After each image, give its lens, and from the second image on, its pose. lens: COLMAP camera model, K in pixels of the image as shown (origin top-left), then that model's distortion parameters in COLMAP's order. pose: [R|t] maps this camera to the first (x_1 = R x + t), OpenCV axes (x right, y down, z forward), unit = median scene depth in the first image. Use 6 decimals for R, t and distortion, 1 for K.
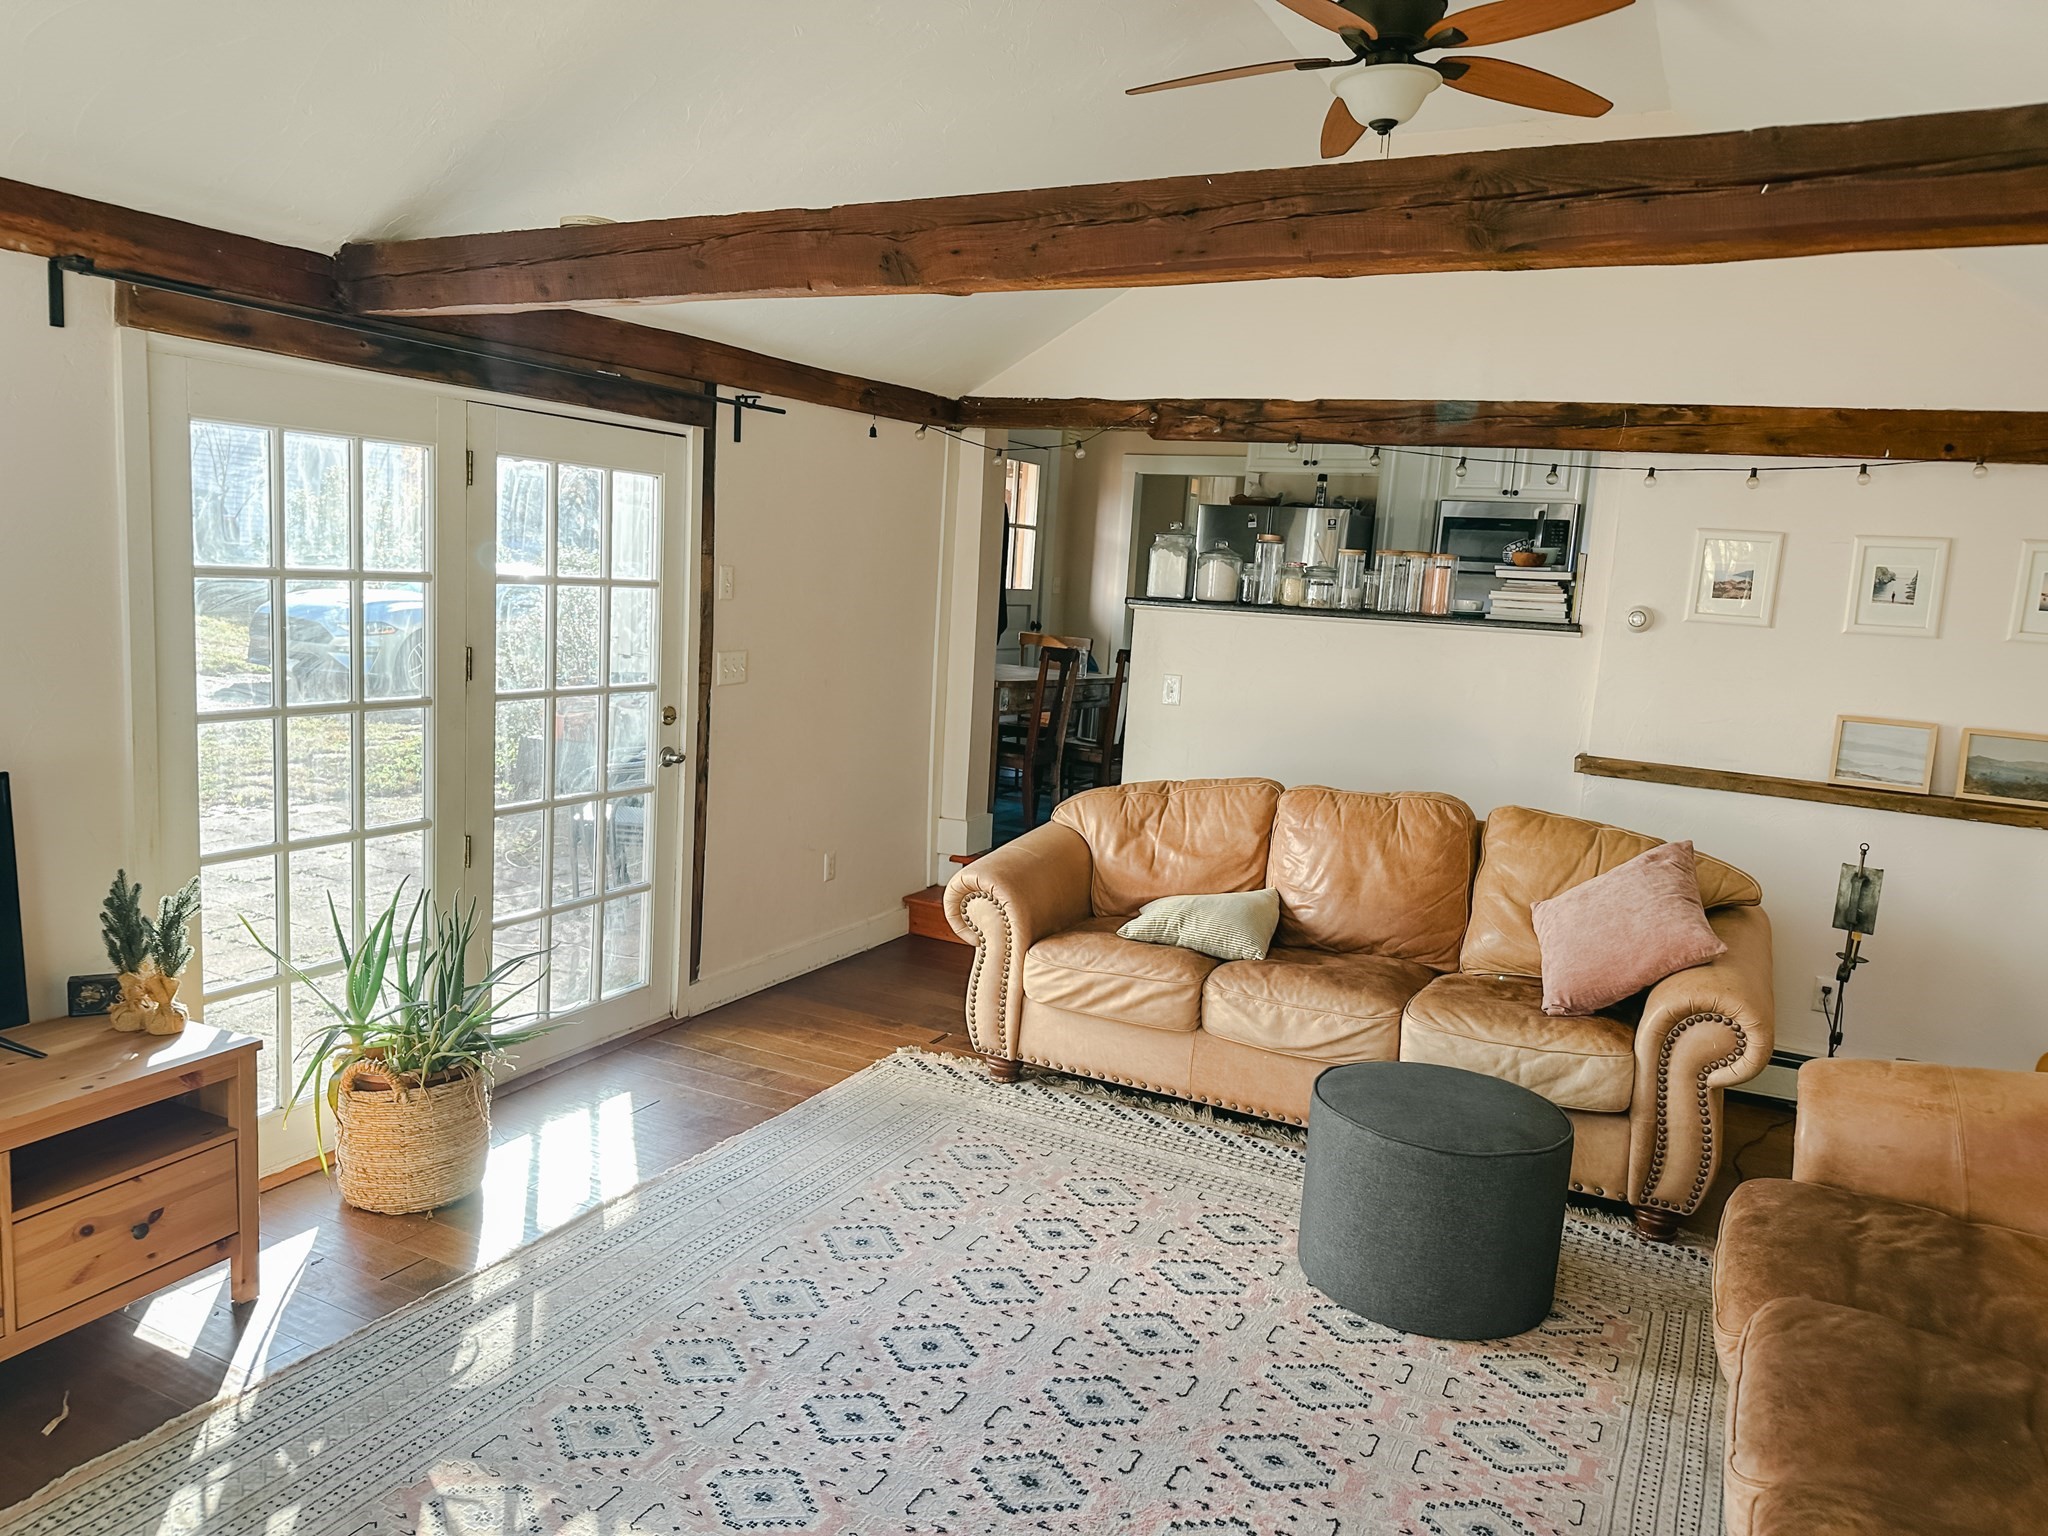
lens RADIAL K [[1443.3, 0, 1024.0], [0, 1443.3, 768.0], [0, 0, 1]] dist [0.107985, -0.144890]
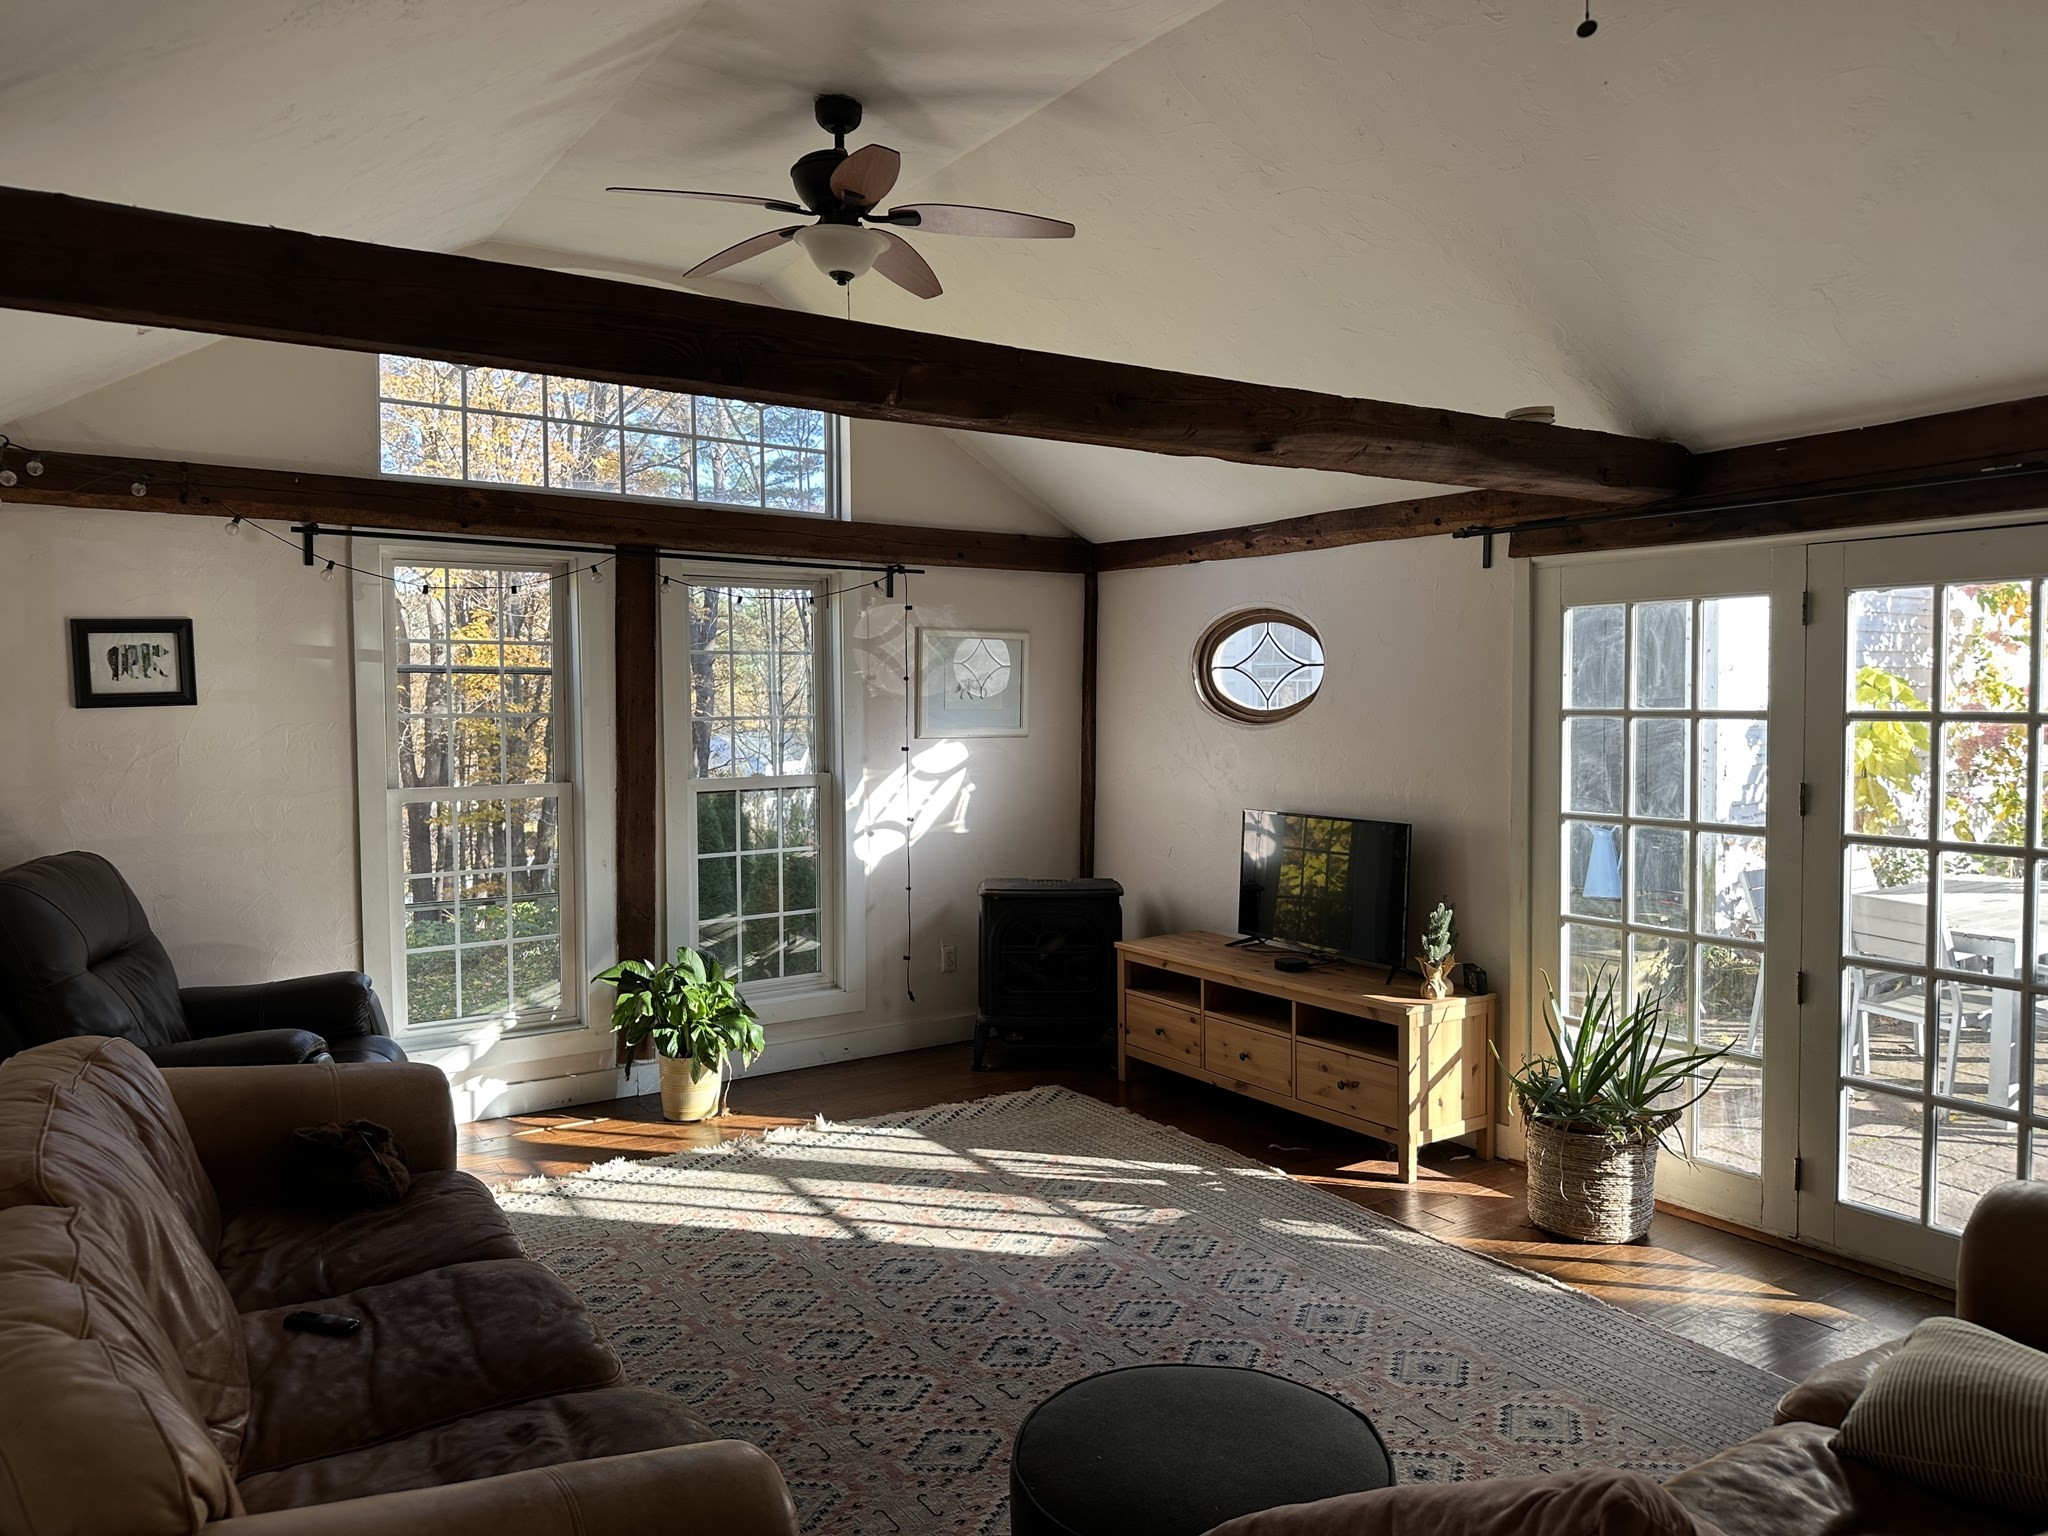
lens RADIAL K [[1443.3, 0, 1024.0], [0, 1443.3, 768.0], [0, 0, 1]] dist [0.107985, -0.144890]
pose [[-0.502434, -0.006016, -0.864595, 0.941201], [-0.140274, 0.987295, 0.074646, -0.115321], [0.853161, 0.158785, -0.496895, 1.282071]]
